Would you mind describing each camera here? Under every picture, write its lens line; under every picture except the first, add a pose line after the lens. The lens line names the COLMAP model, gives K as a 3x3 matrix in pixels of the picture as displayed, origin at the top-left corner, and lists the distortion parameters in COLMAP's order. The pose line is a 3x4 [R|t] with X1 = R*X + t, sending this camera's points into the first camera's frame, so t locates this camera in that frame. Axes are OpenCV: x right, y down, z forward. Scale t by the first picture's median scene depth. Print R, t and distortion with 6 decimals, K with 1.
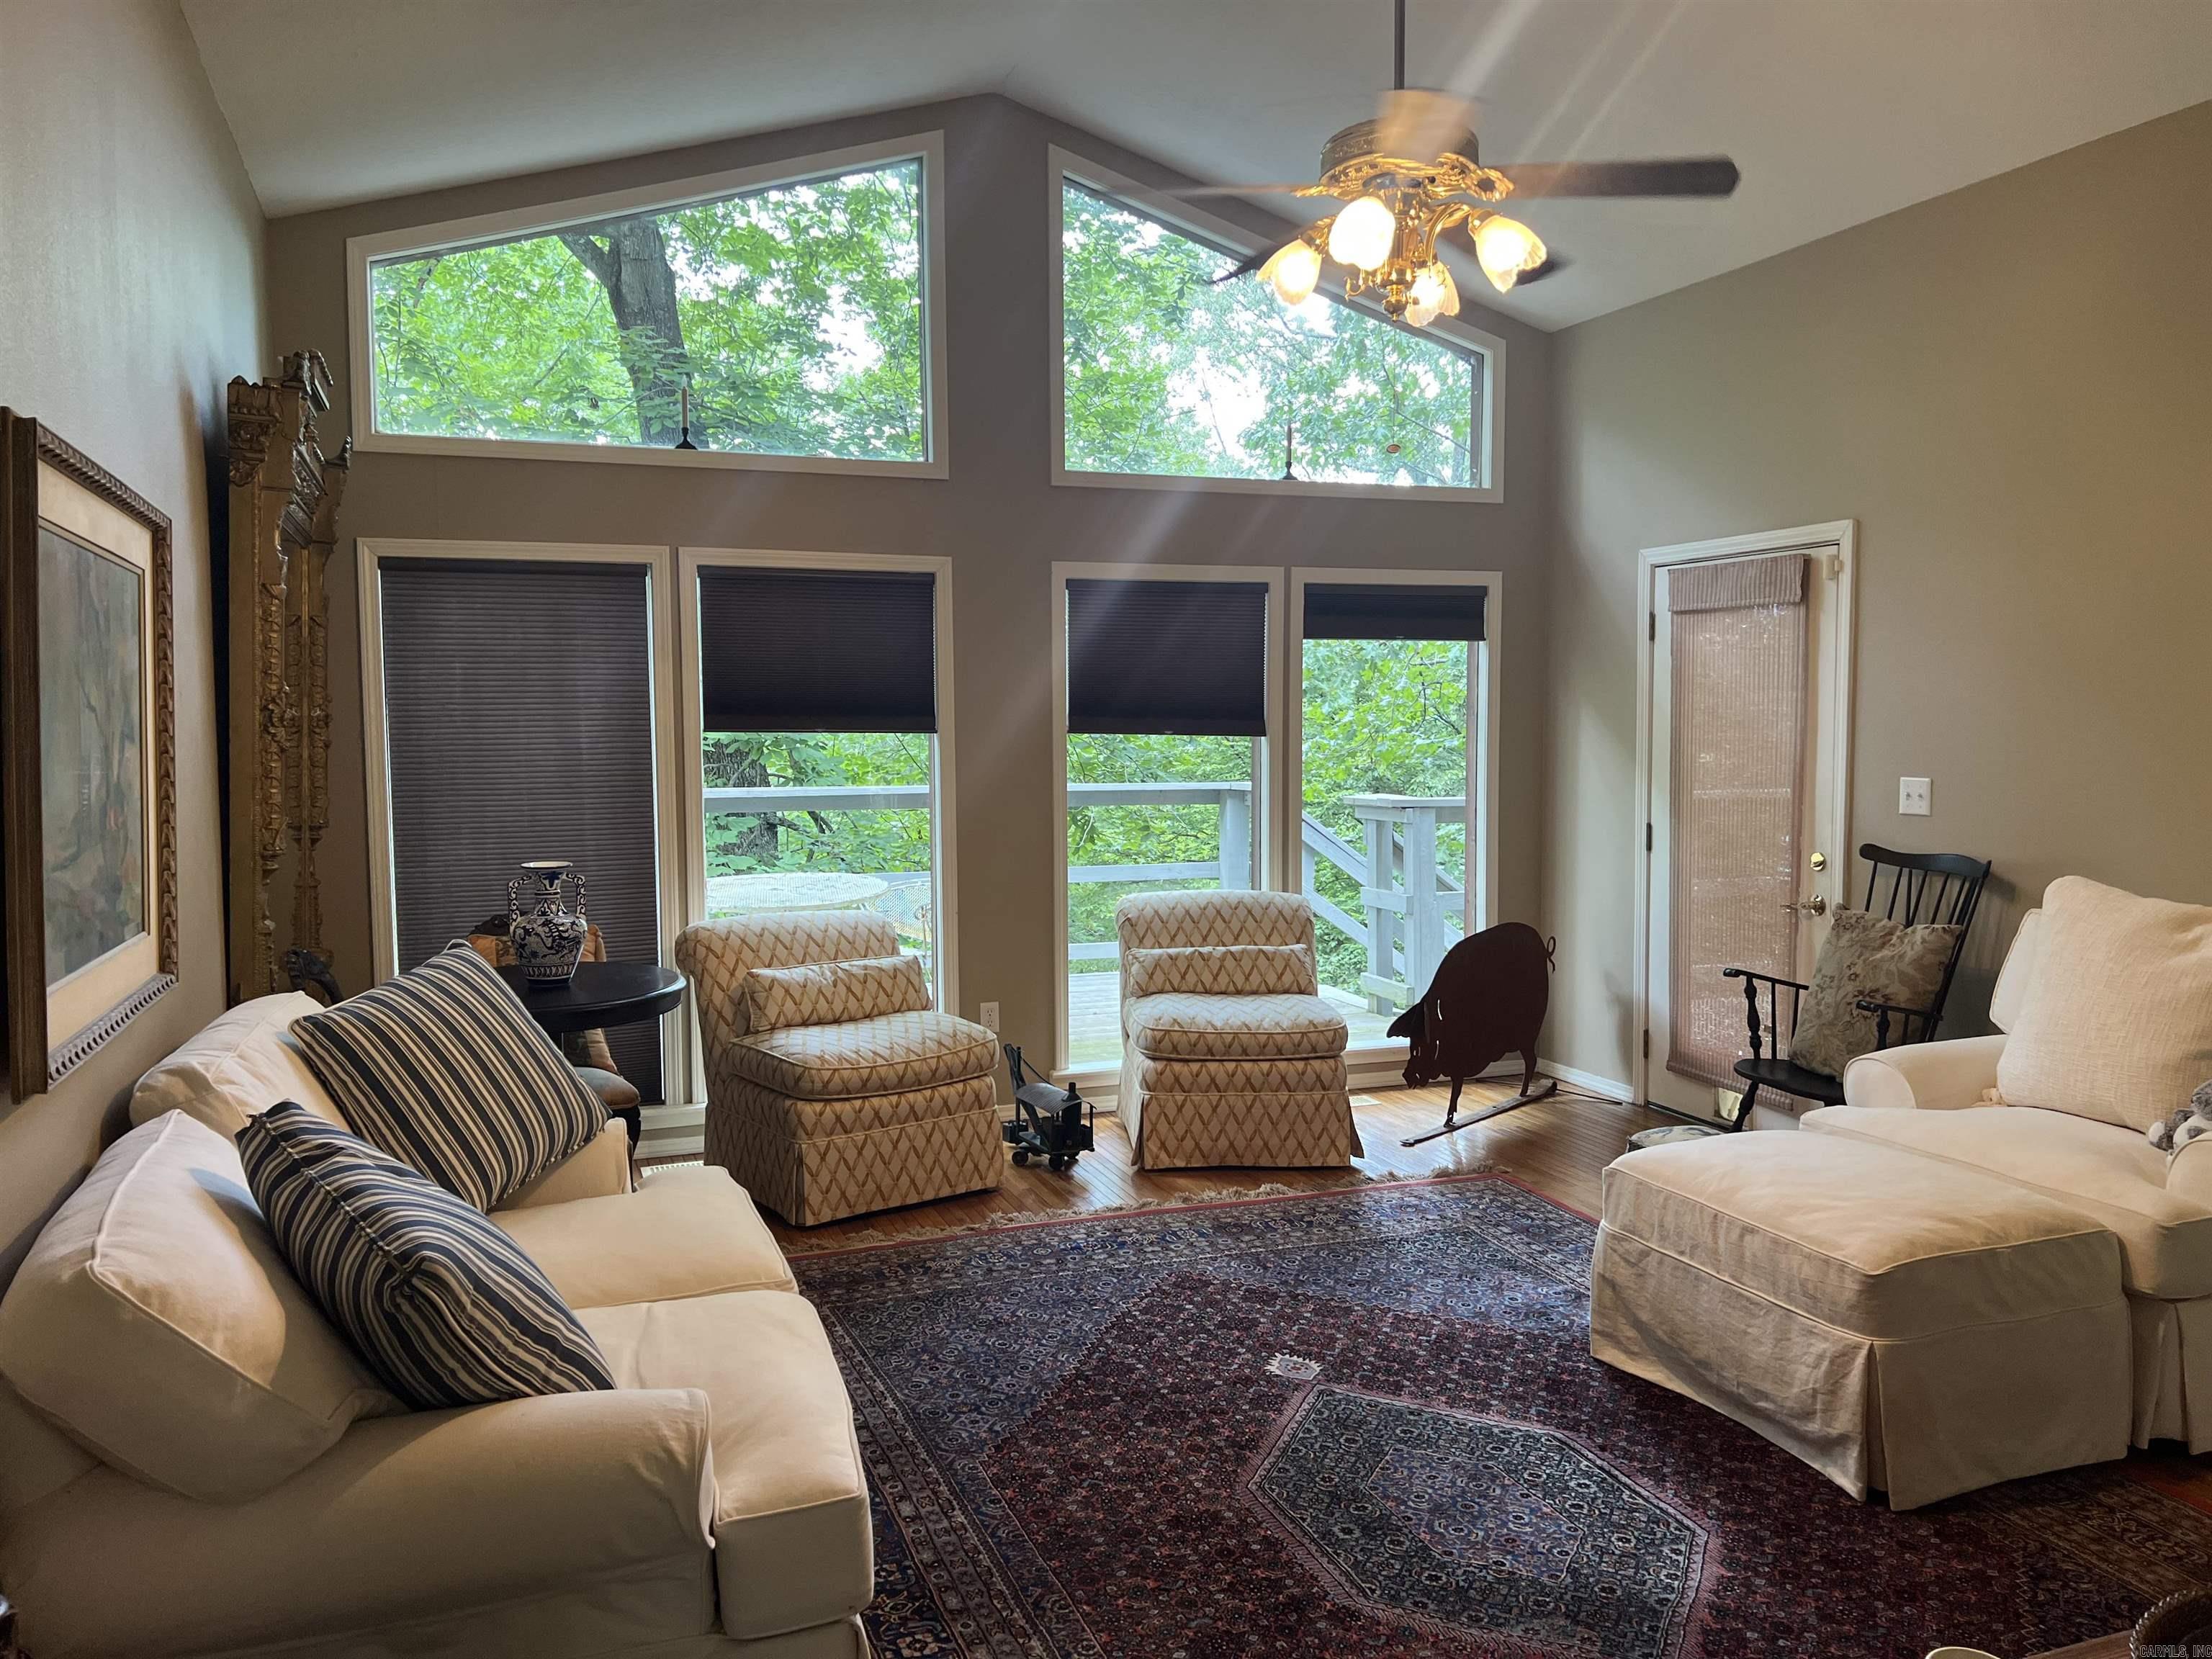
lens RADIAL K [[1675.4, 0, 1106.0], [0, 1675.4, 829.5], [0, 0, 1]] dist [0.187649, -0.307561]
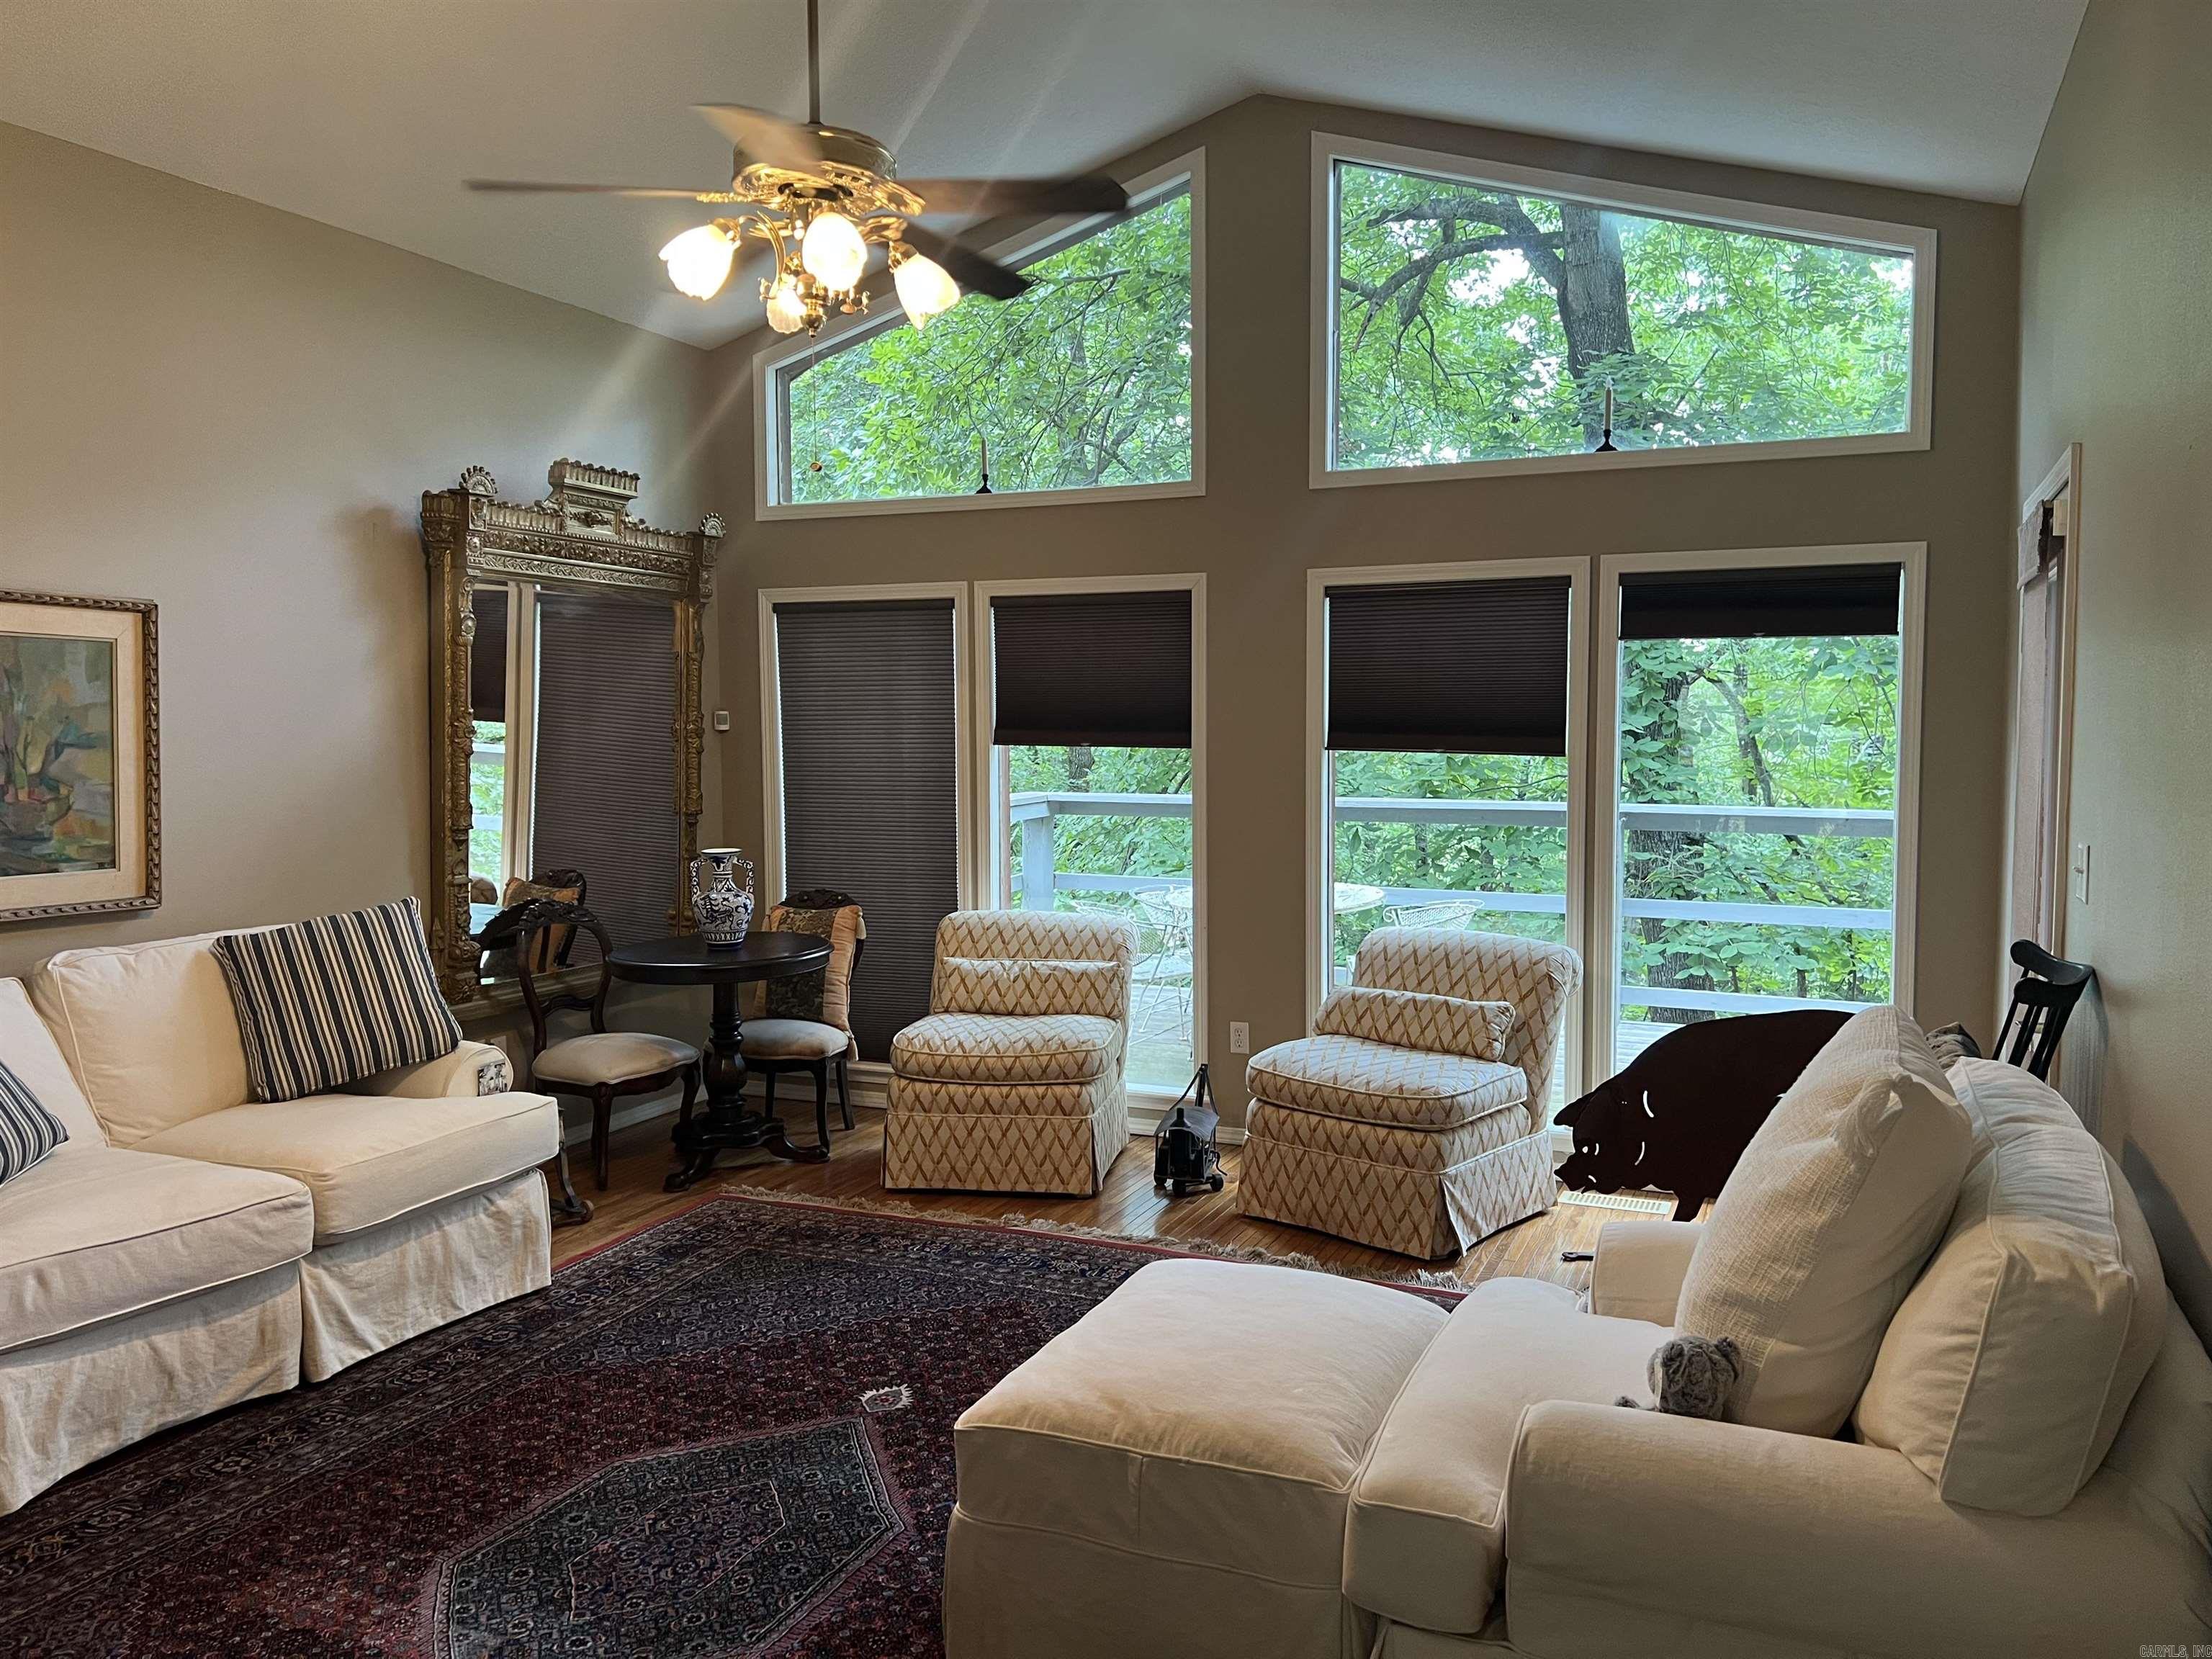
lens RADIAL K [[1675.4, 0, 1106.0], [0, 1675.4, 829.5], [0, 0, 1]] dist [0.187649, -0.307561]
pose [[0.718562, 0.050215, -0.693647, 0.578992], [-0.051320, 0.998499, 0.019121, -0.025694], [0.693566, 0.021858, 0.720061, 0.246999]]
